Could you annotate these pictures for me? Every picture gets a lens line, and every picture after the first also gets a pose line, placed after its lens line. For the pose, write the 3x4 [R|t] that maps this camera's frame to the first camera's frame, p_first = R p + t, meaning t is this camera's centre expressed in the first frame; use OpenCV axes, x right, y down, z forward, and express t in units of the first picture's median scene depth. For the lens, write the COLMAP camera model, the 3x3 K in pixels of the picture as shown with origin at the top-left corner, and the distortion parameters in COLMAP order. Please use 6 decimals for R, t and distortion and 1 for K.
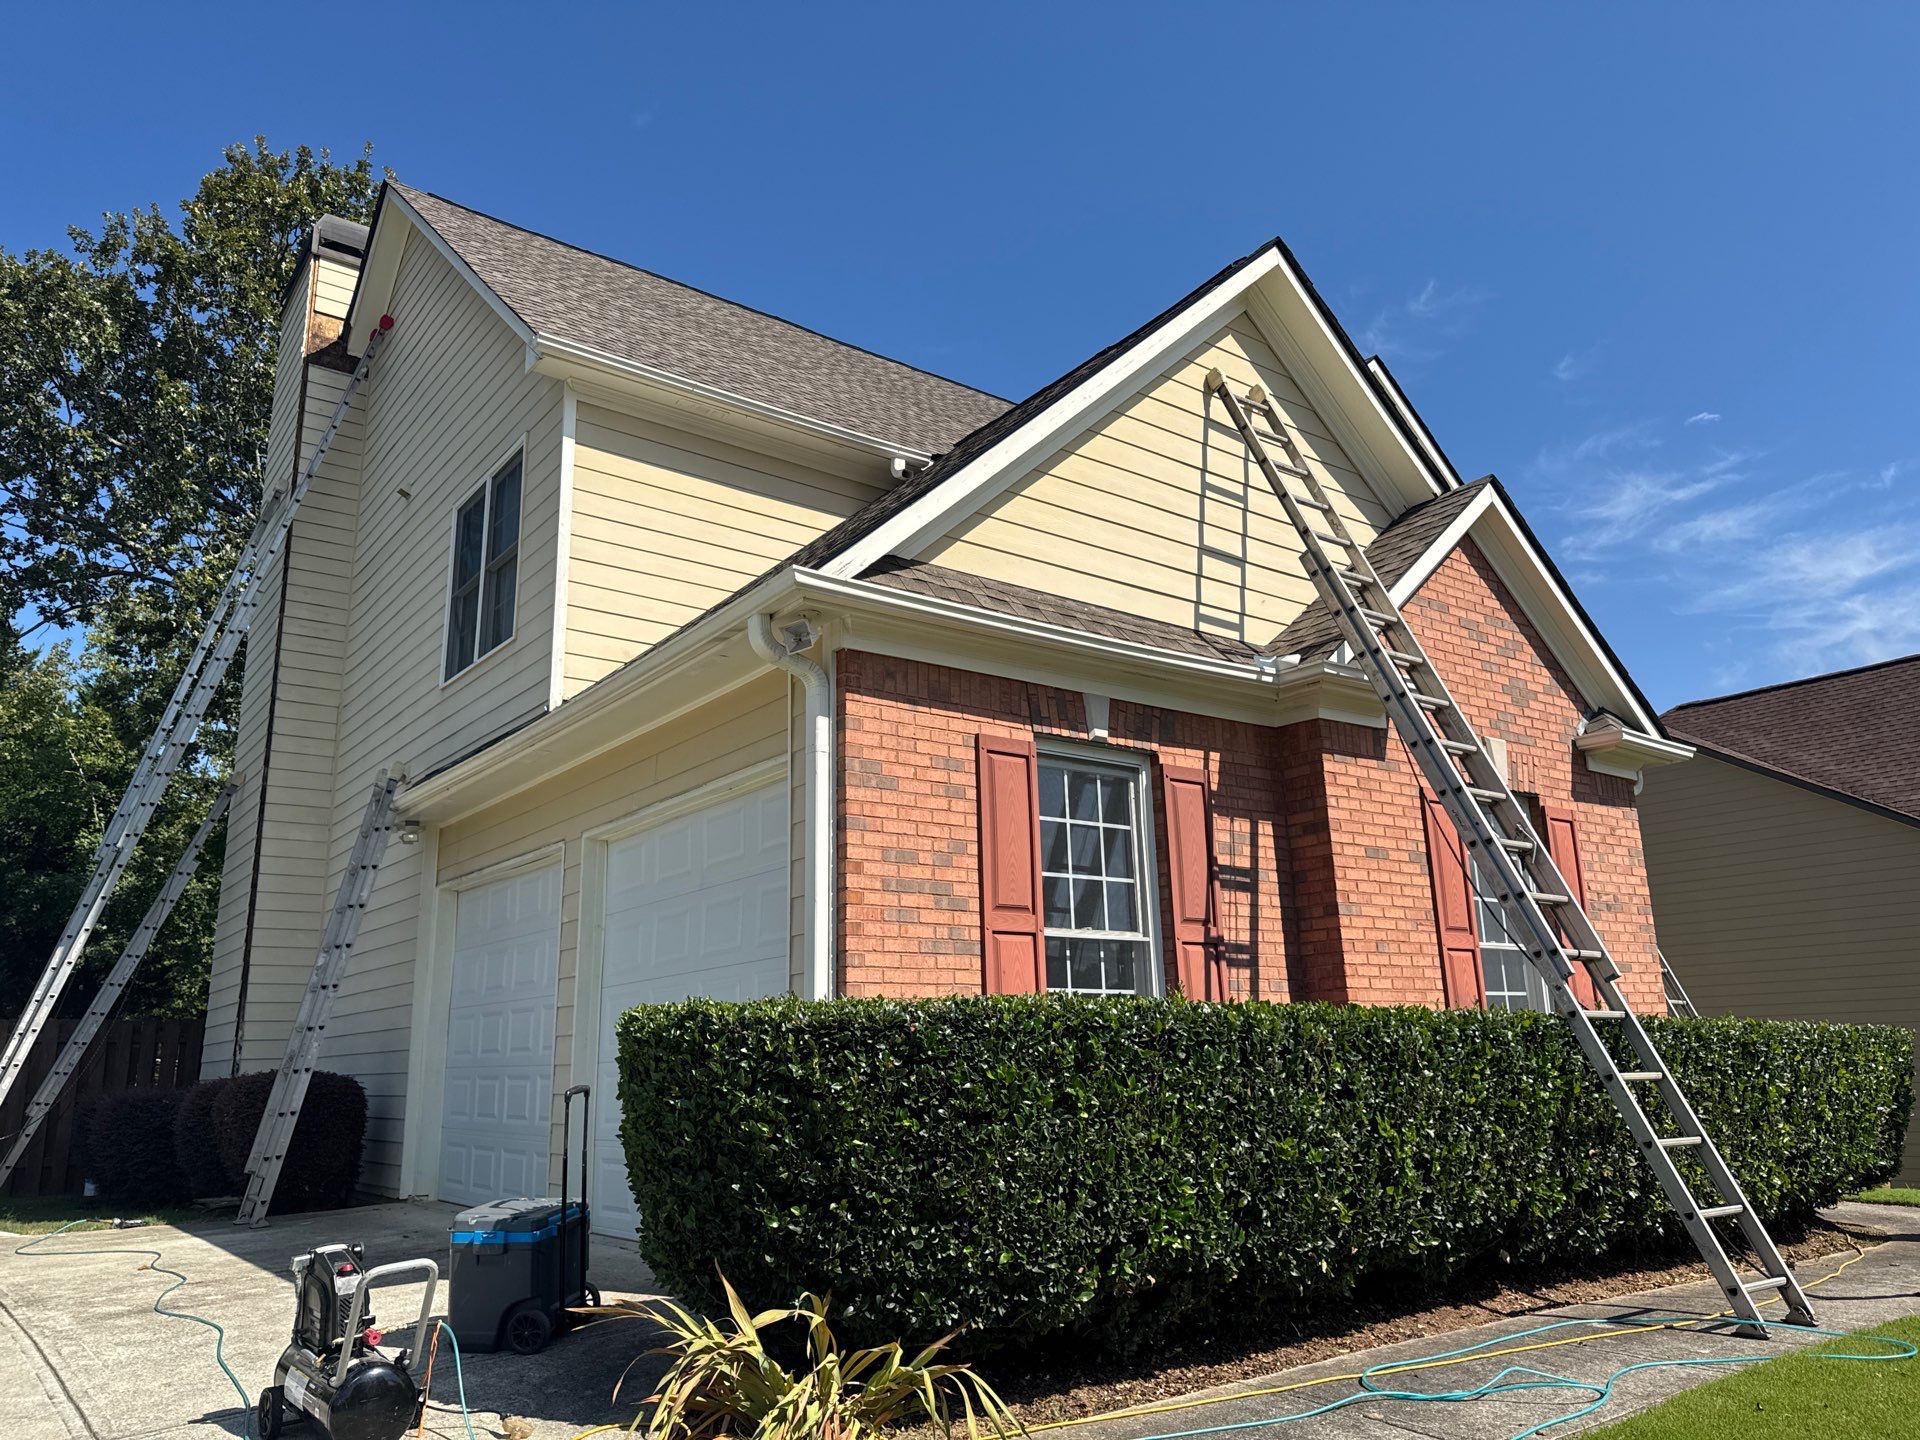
lens RADIAL K [[1370.6, 0, 962.5], [0, 1370.6, 721.1], [0, 0, 1]] dist [0.033787, -0.000586]
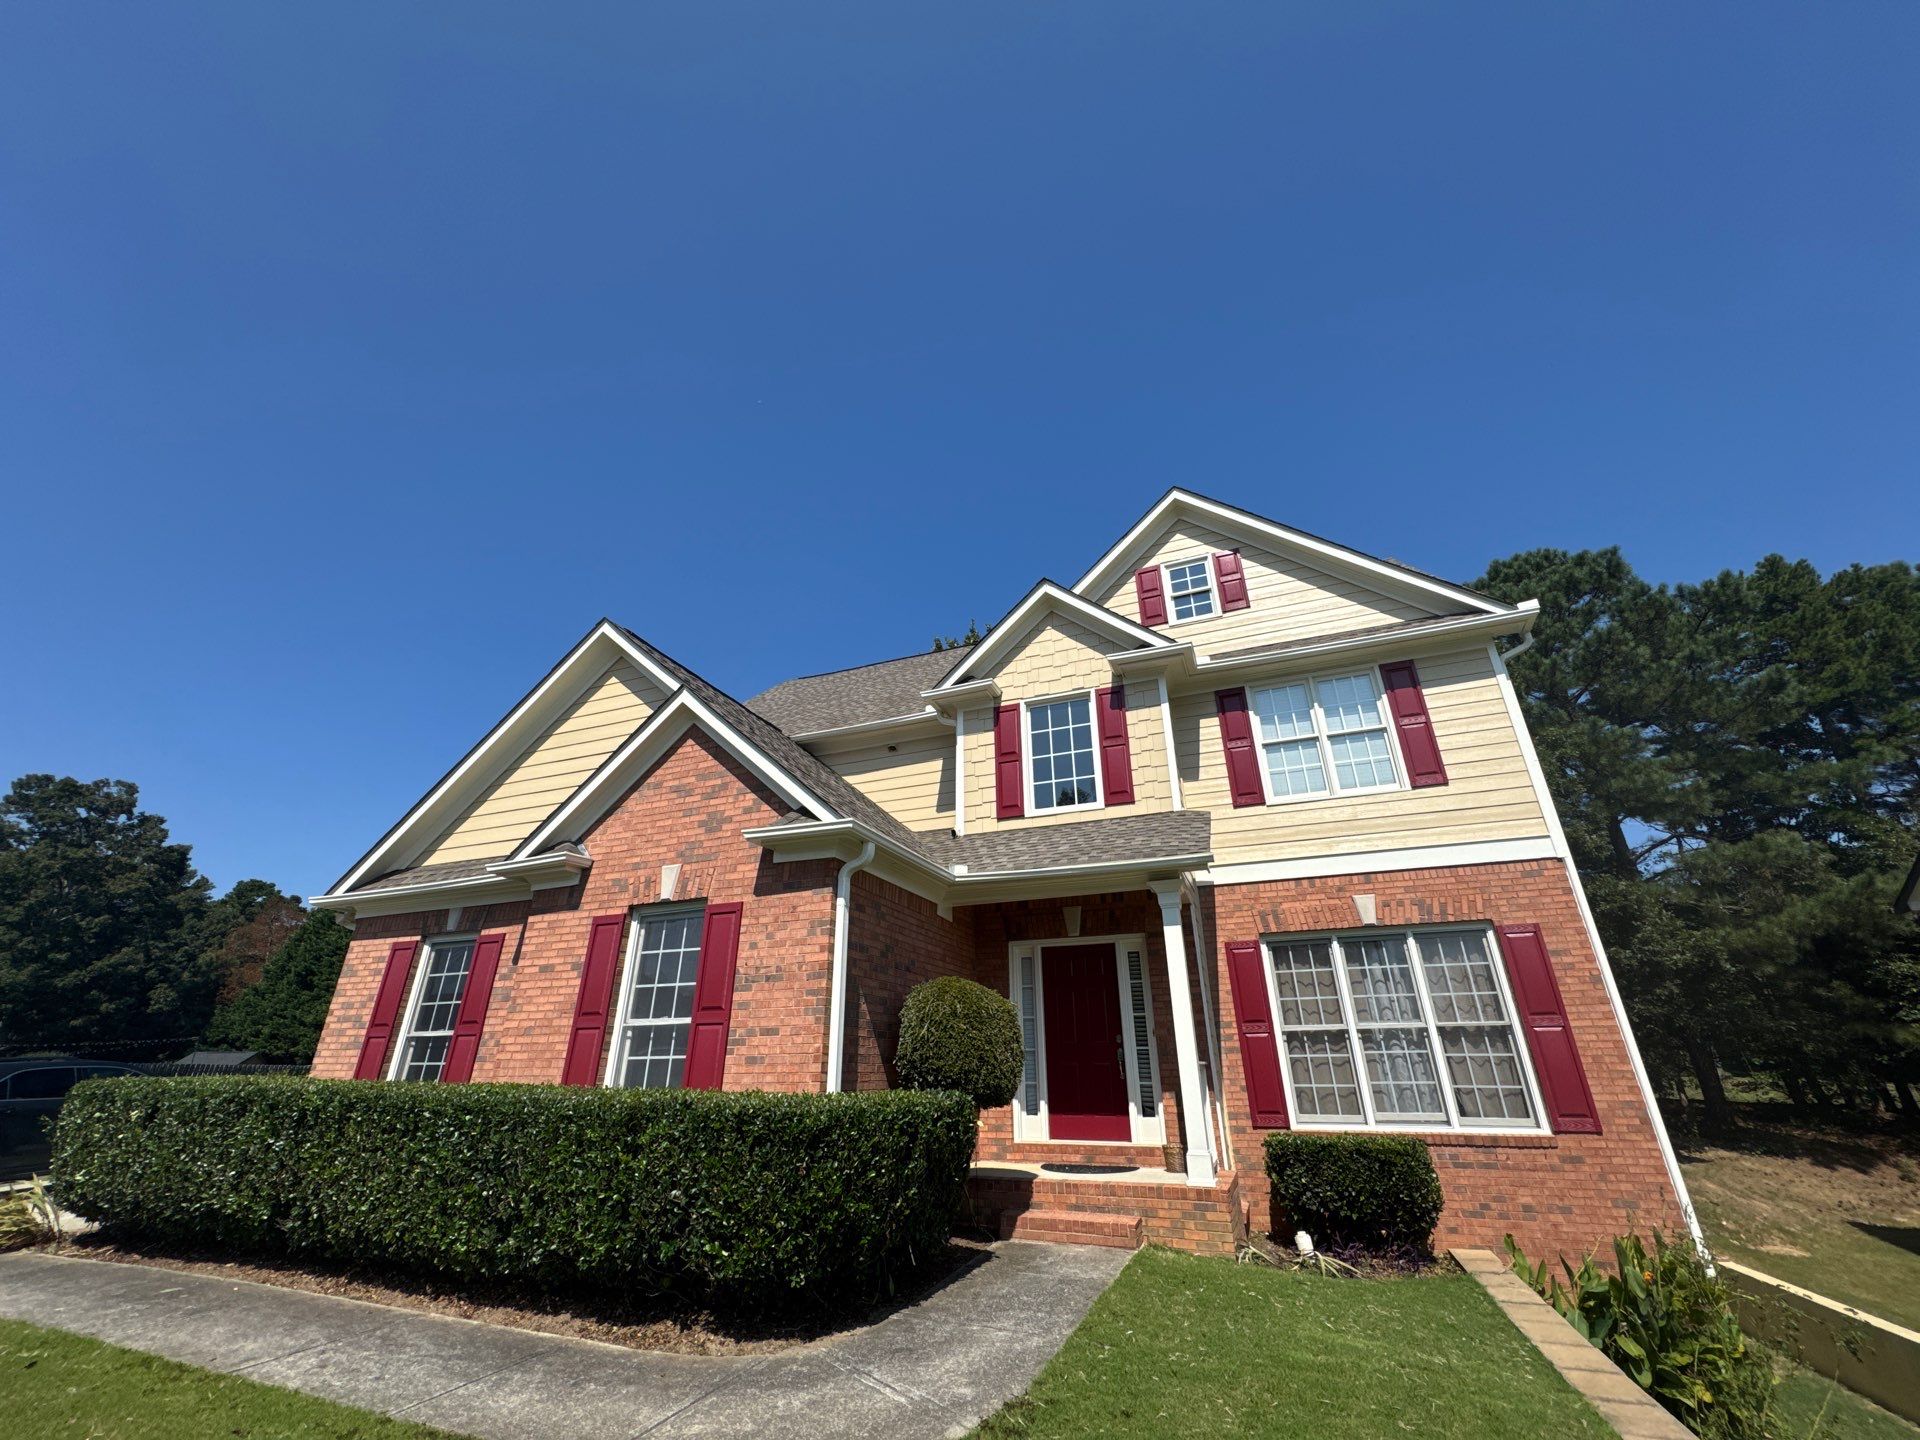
lens RADIAL K [[759.6, 0, 964.1], [0, 759.6, 725.3], [0, 0, 1]] dist [-0.001269, -0.000219]
pose [[0.531803, -0.333448, -0.778458, 1.367340], [0.201246, 0.942648, -0.266297, 0.165122], [0.822609, -0.015044, 0.568408, 0.919234]]
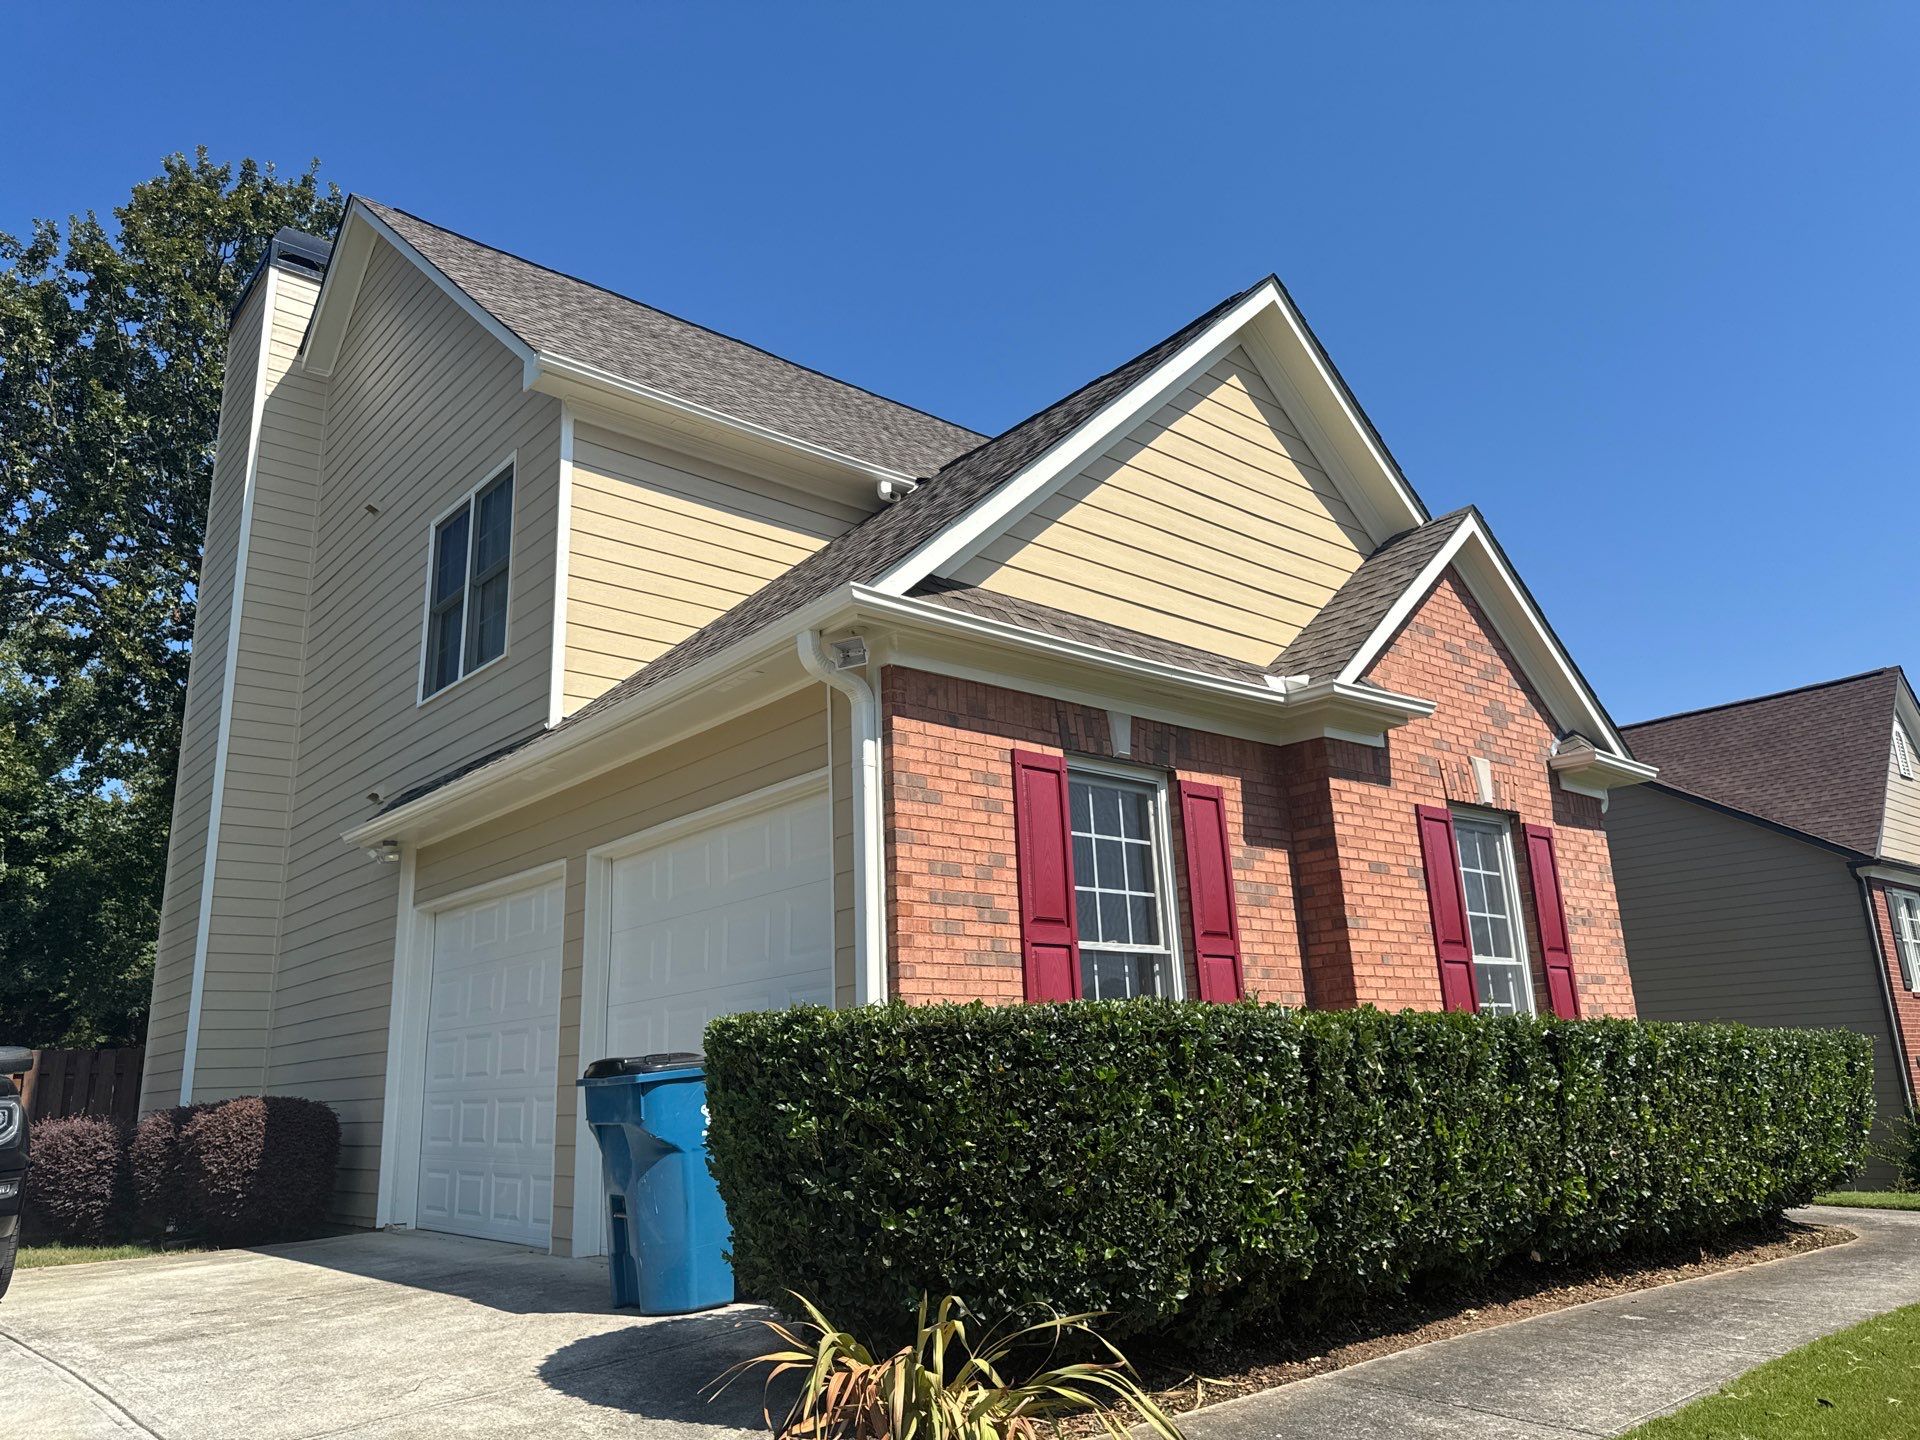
lens RADIAL K [[1369.4, 0, 956.6], [0, 1369.4, 714.3], [0, 0, 1]] dist [0.035327, -0.001868]
pose [[0.998034, 0.004883, 0.062486, -0.081806], [-0.003375, 0.999701, -0.024211, 0.006793], [-0.062586, 0.023952, 0.997752, -0.011974]]
